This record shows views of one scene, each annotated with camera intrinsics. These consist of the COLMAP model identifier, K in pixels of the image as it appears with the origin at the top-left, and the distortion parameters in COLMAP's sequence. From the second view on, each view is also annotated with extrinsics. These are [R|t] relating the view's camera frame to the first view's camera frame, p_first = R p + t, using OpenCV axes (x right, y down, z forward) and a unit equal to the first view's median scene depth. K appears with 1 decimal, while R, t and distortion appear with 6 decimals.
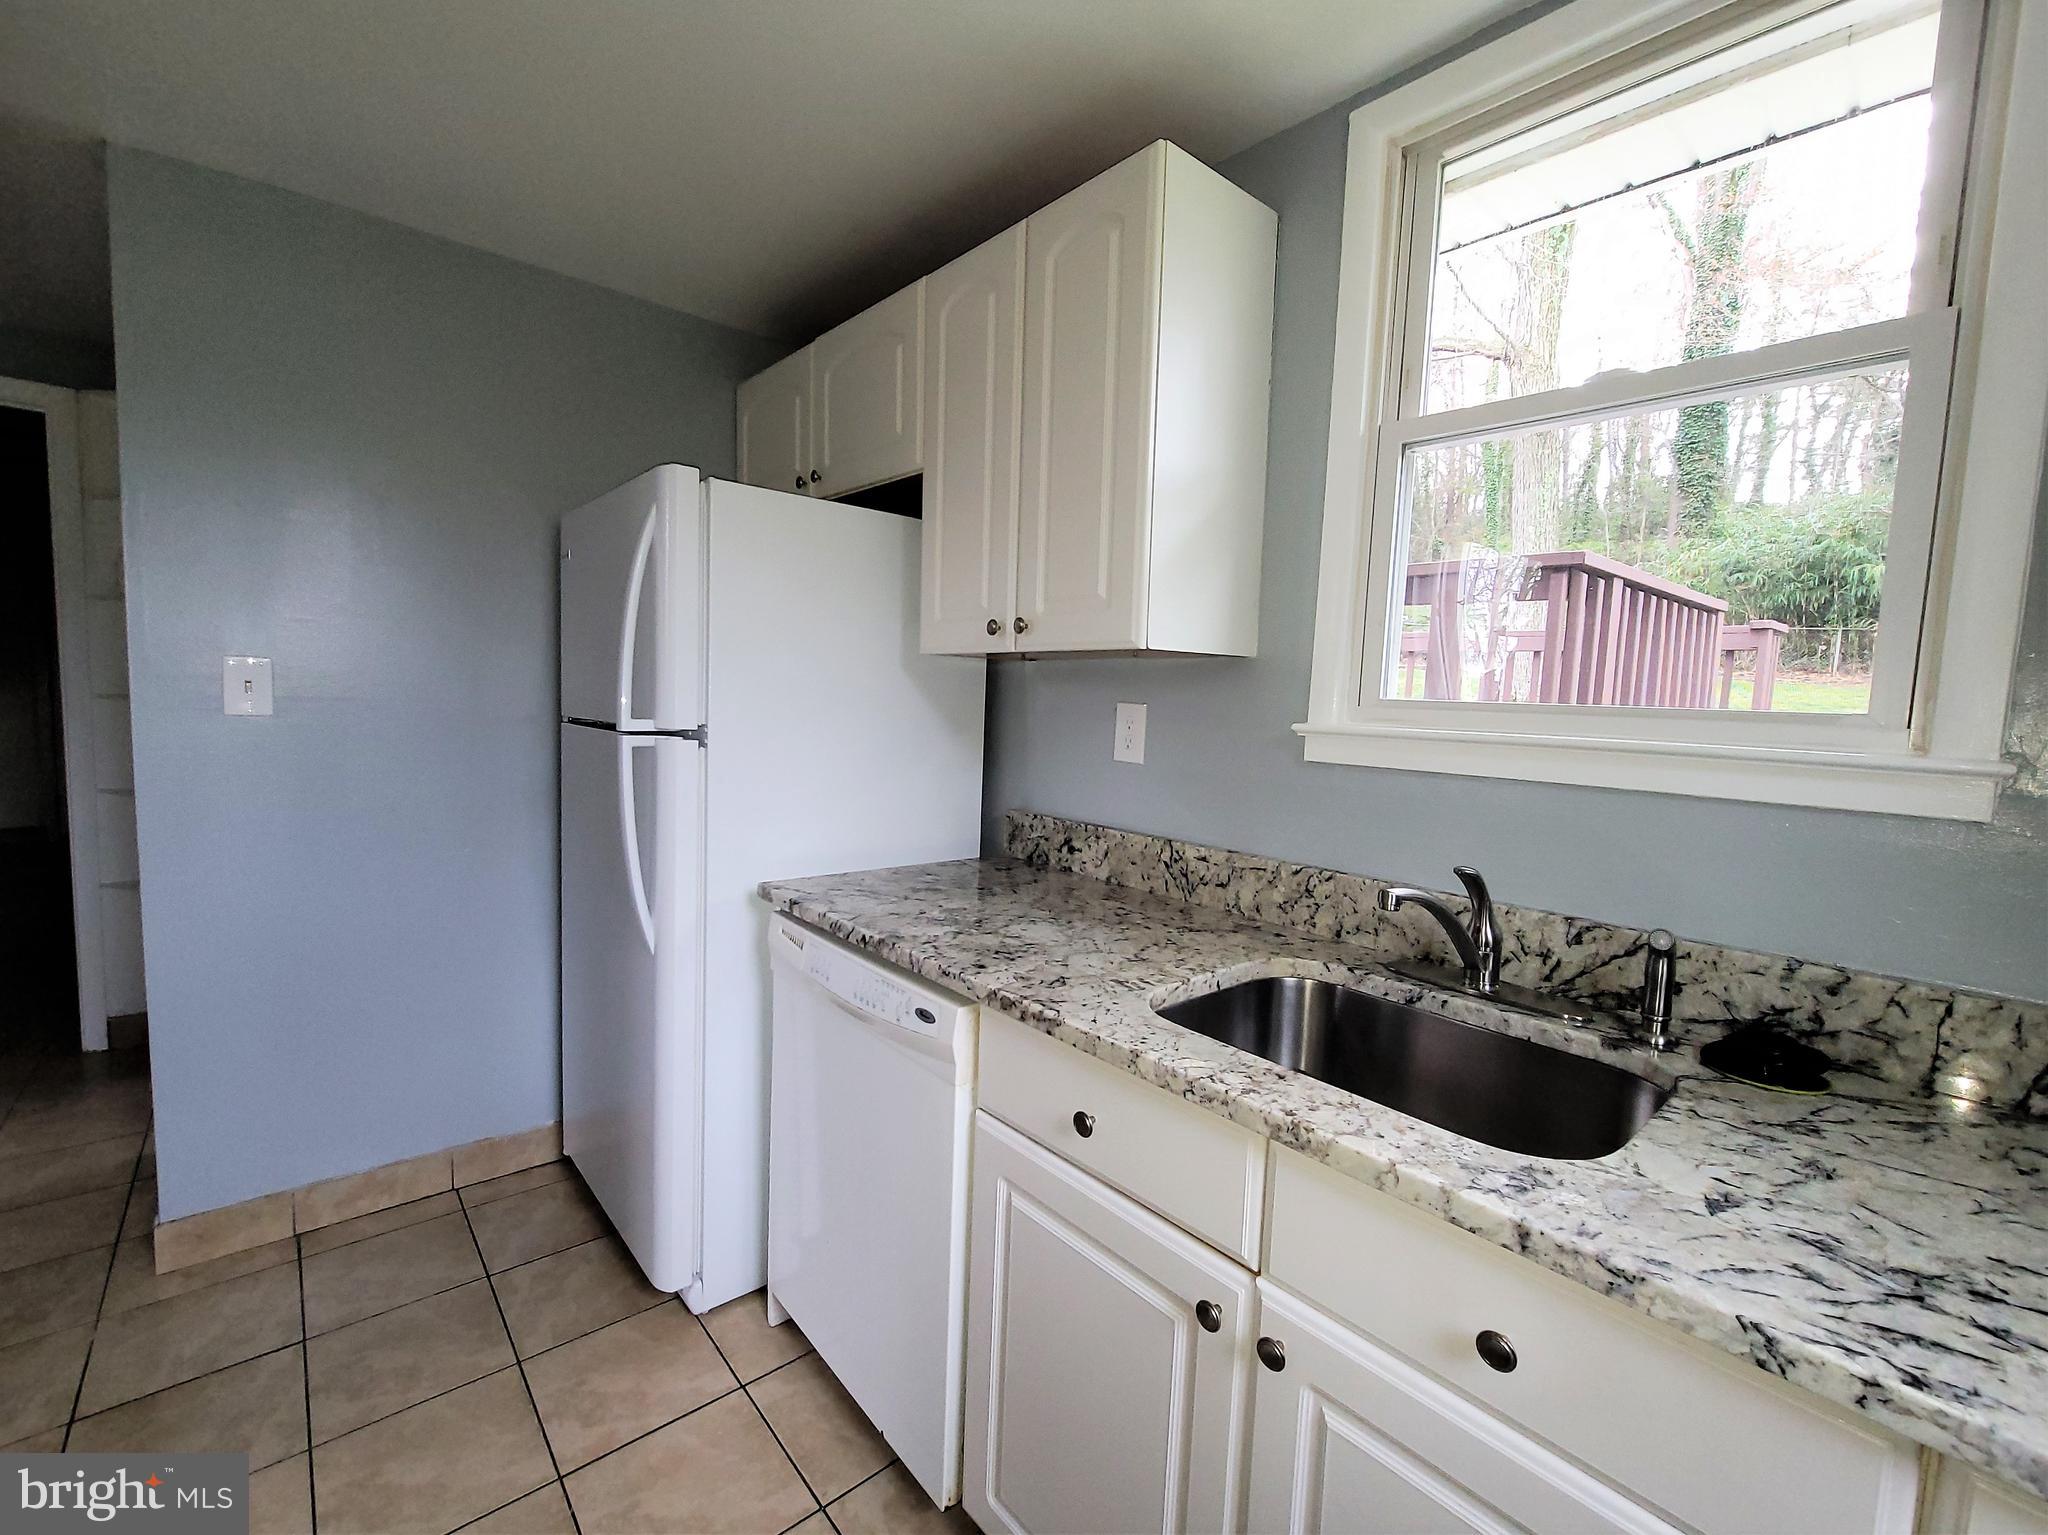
lens RADIAL K [[884.2, 0, 1024.0], [0, 884.2, 767.5], [0, 0, 1]] dist [-0.000738, -0.000004]
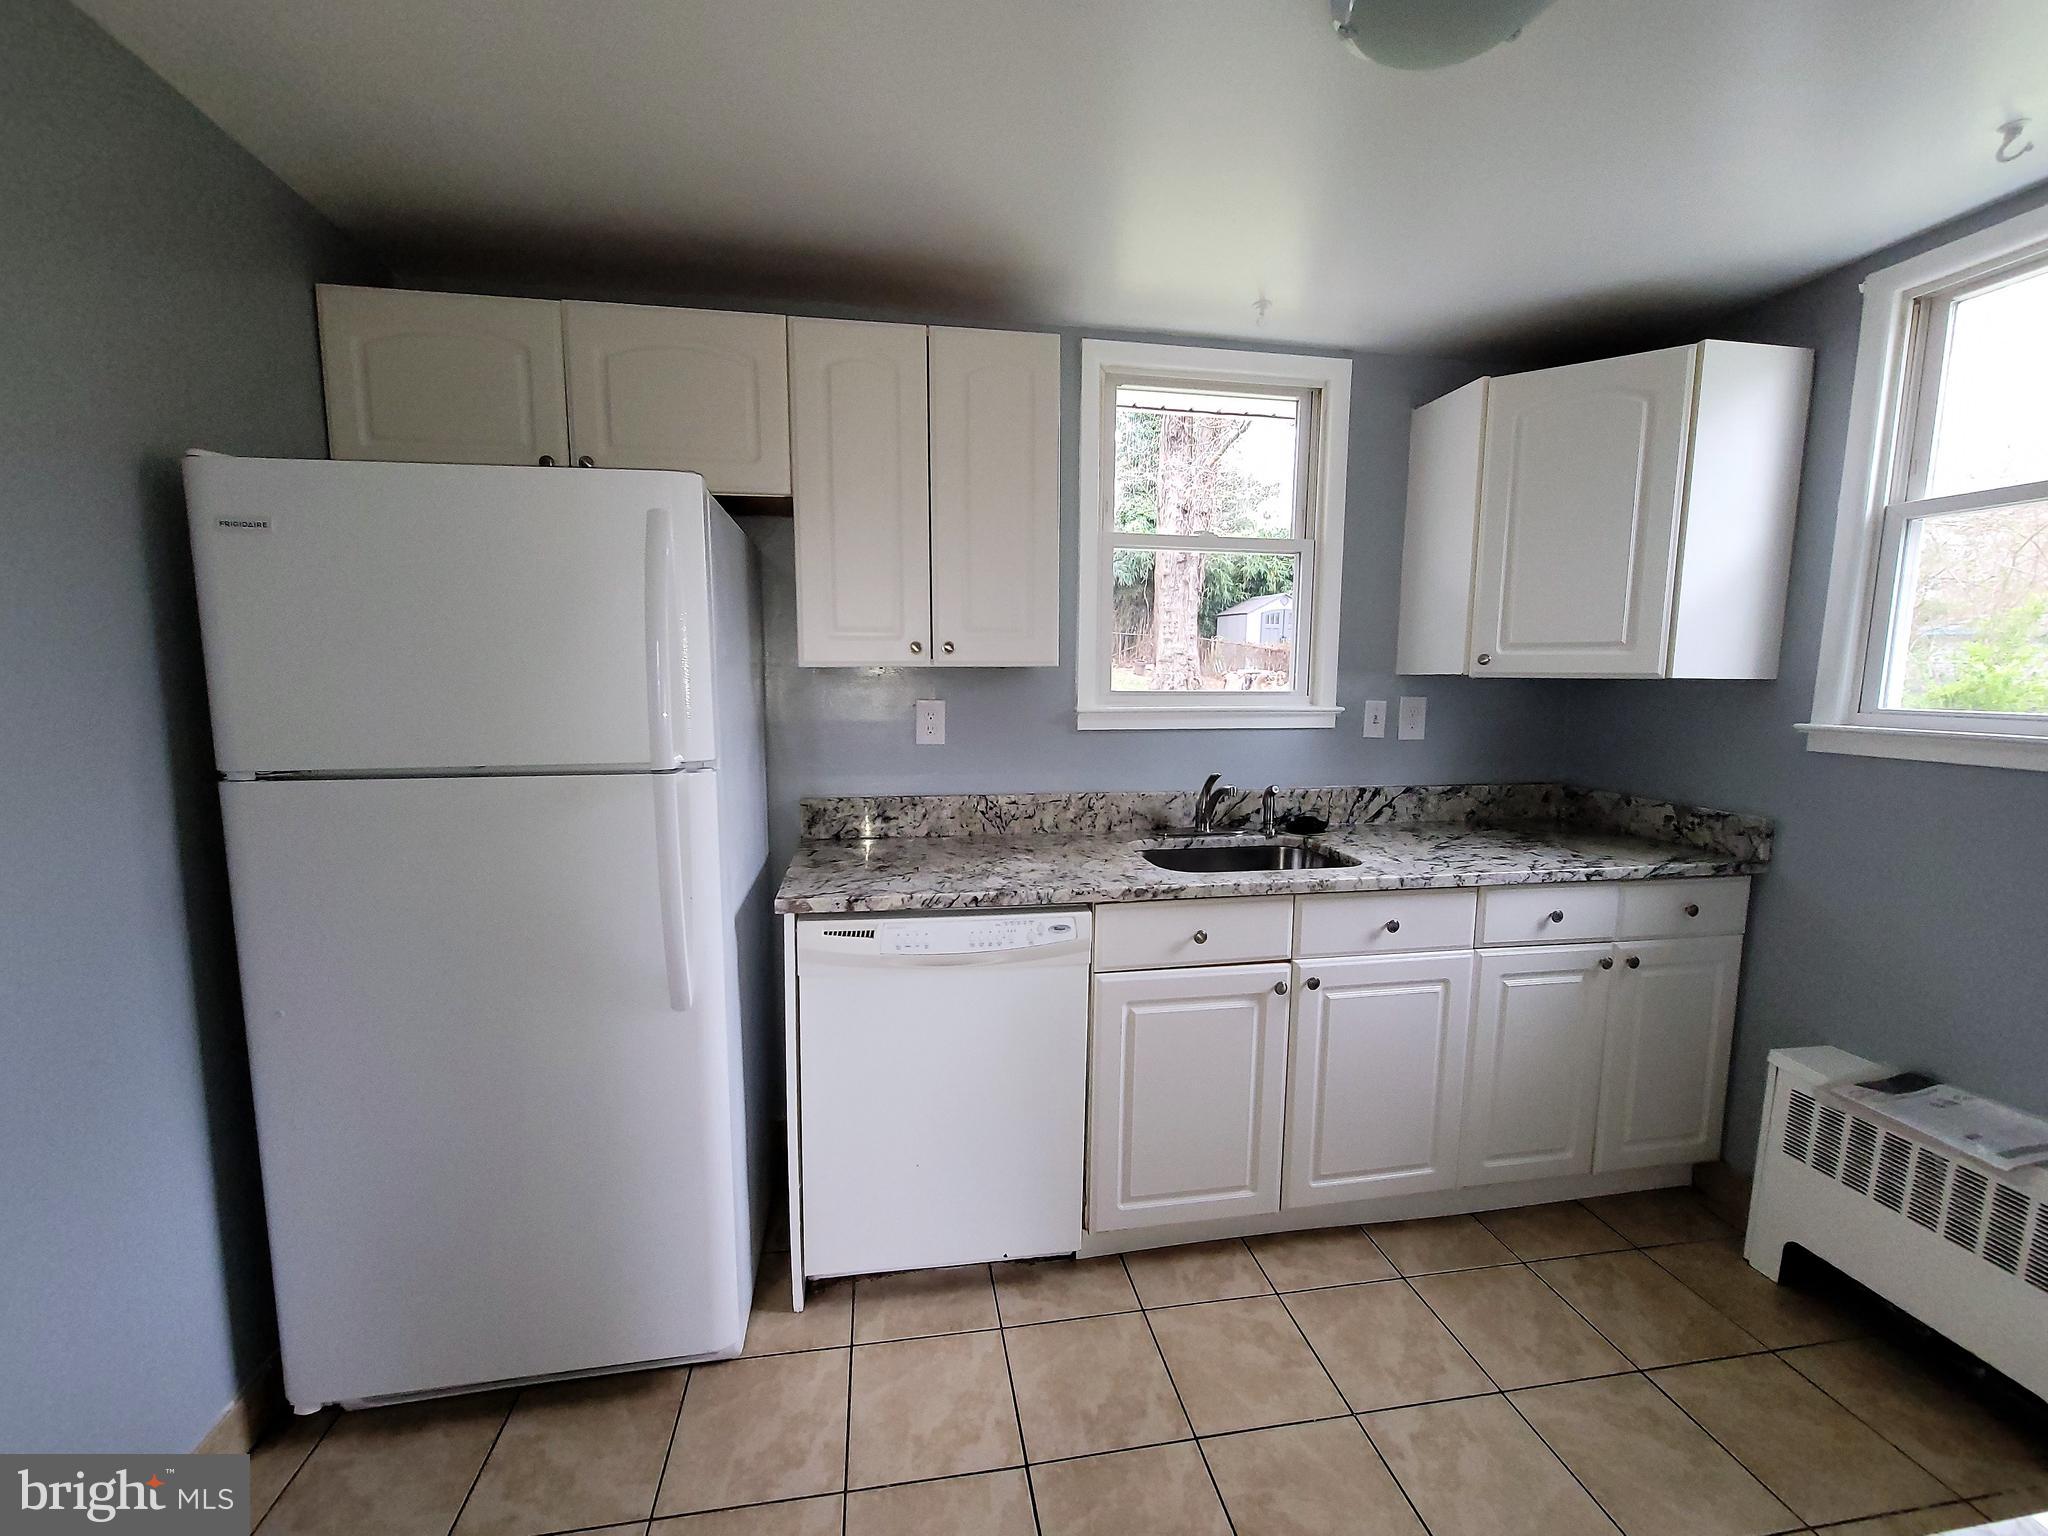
lens RADIAL K [[839.2, 0, 1024.0], [0, 839.2, 768.0], [0, 0, 1]] dist [-0.002326, 0.000079]
pose [[0.505844, -0.131512, 0.852541, -1.054566], [0.084973, 0.991100, 0.102468, -0.104396], [-0.858430, 0.020610, 0.512517, 0.281601]]
